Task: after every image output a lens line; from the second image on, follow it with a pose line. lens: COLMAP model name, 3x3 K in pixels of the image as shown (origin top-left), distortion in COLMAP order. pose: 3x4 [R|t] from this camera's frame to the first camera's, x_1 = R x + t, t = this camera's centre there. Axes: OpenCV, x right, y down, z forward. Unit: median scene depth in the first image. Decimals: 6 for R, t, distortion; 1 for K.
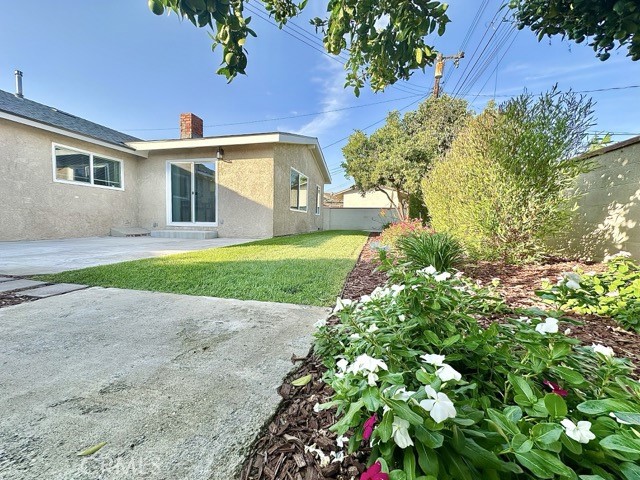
lens RADIAL K [[256.4, 0, 317.8], [0, 256.4, 237.6], [0, 0, 1]] dist [0.000419, 0.000058]
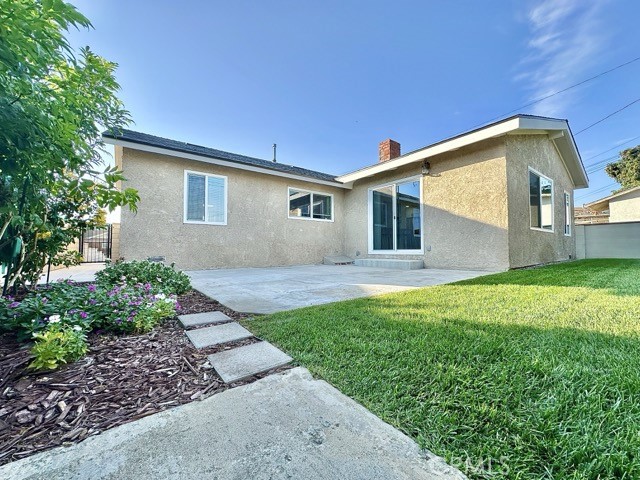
lens RADIAL K [[254.3, 0, 319.8], [0, 254.3, 241.6], [0, 0, 1]] dist [-0.001500, -0.000057]
pose [[0.769140, -0.040323, -0.637807, -0.119261], [-0.020817, 0.995897, -0.088065, -0.005242], [0.638741, 0.081012, 0.765145, 0.147495]]
